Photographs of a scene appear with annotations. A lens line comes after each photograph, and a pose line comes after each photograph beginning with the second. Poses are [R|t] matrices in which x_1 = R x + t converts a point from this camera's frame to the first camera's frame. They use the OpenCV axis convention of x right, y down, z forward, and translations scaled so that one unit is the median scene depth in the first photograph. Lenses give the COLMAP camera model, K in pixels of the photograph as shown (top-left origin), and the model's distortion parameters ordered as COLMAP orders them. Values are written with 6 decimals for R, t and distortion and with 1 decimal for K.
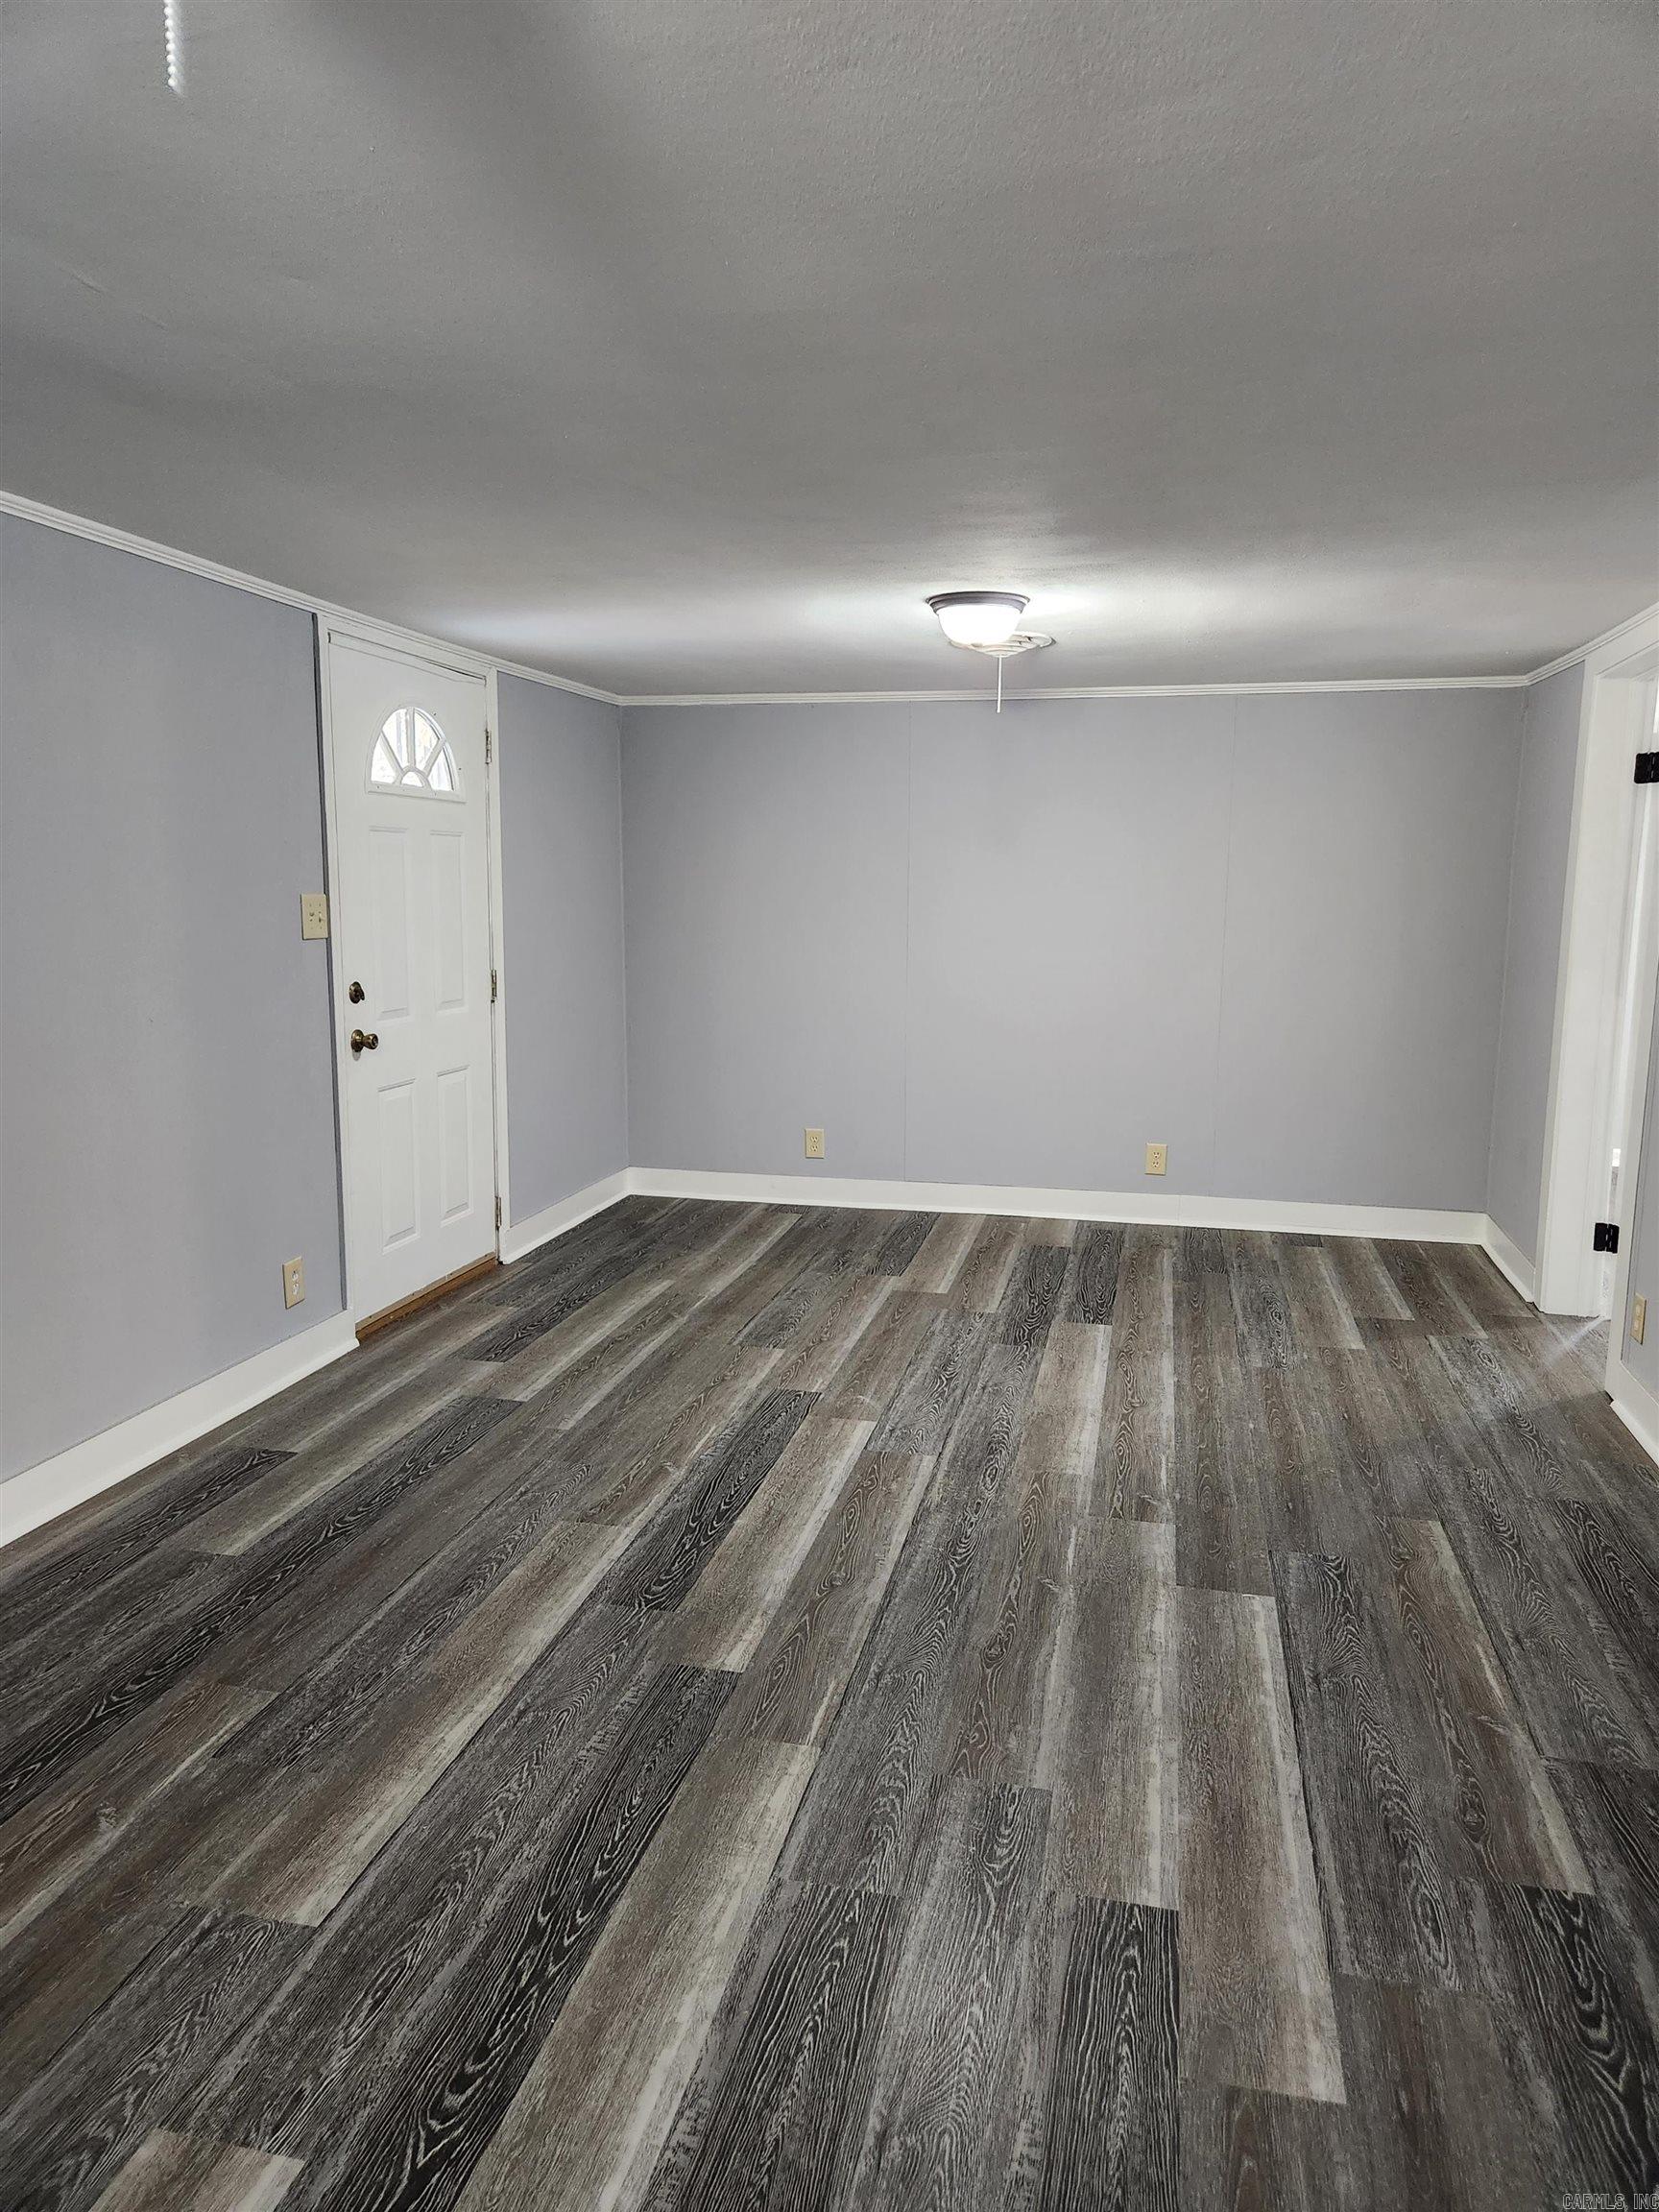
lens RADIAL K [[1471.6, 0, 829.6], [0, 1471.6, 1102.5], [0, 0, 1]] dist [0.033572, -0.020980]
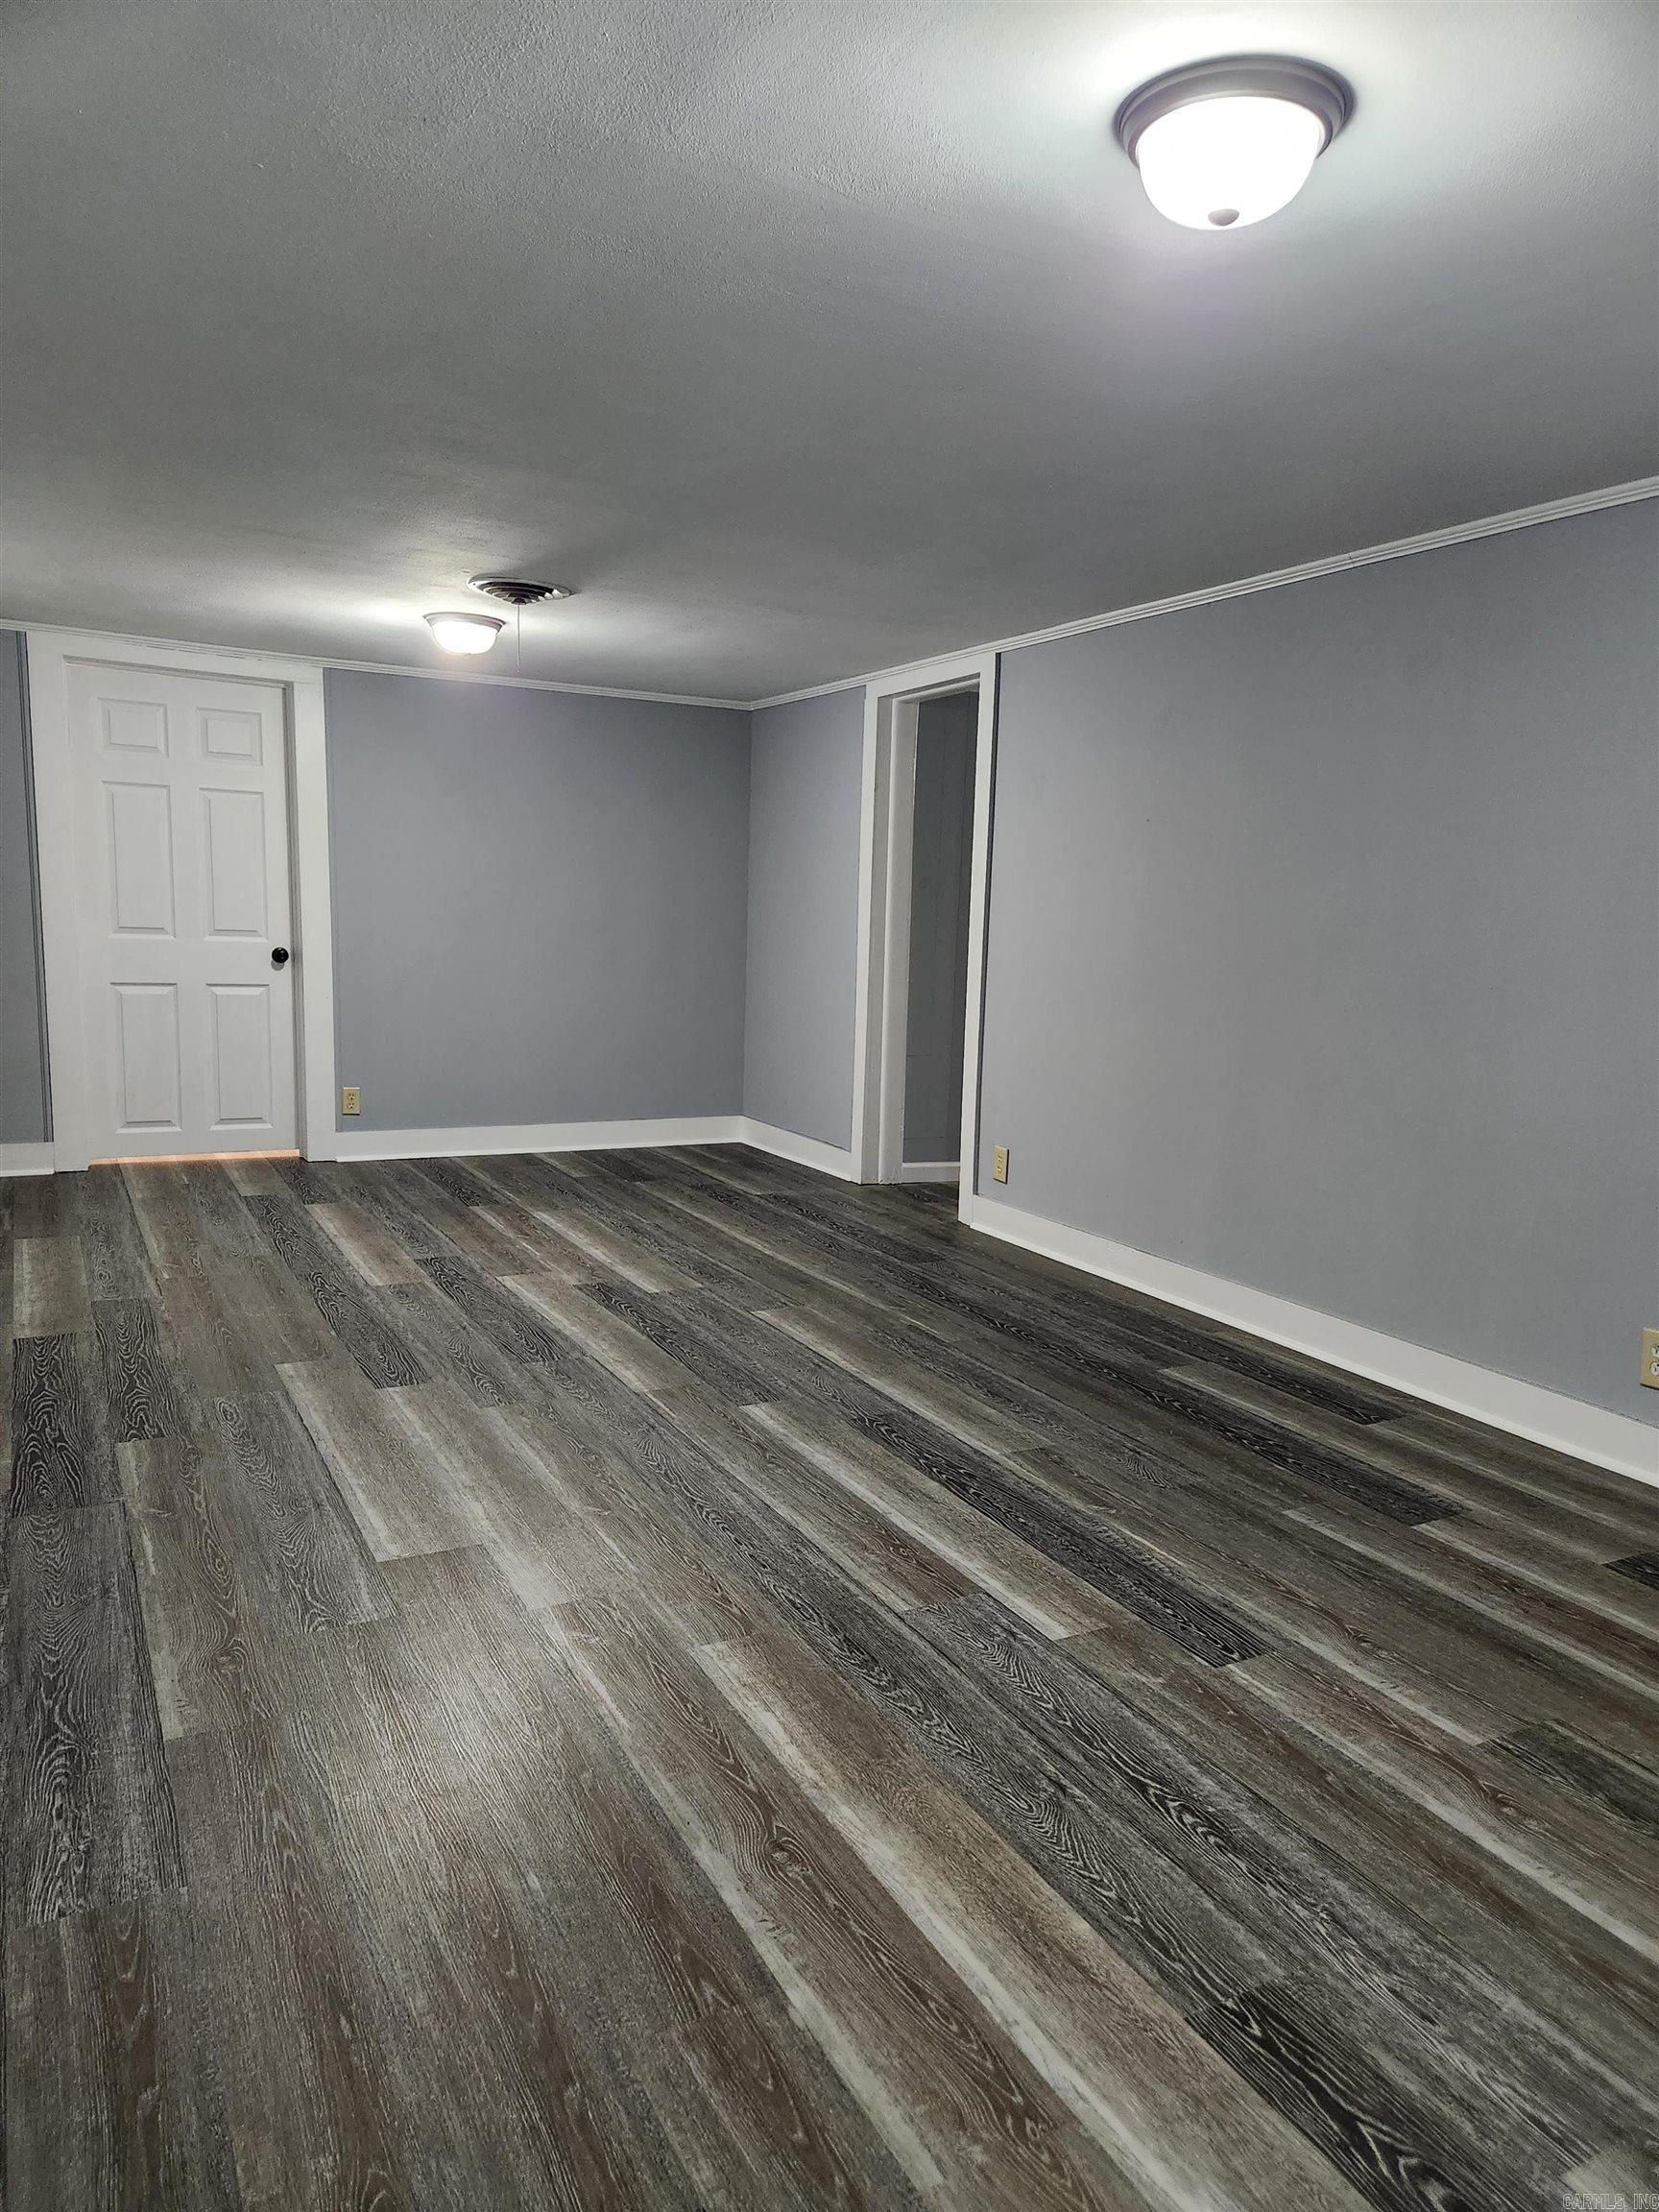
lens RADIAL K [[1471.6, 0, 834.0], [0, 1471.6, 1116.4], [0, 0, 1]] dist [0.033572, -0.020980]
pose [[-0.749179, 0.058241, -0.659802, 0.644968], [-0.143111, 0.958366, 0.247092, -0.181993], [0.646723, 0.279541, -0.709652, 1.675996]]
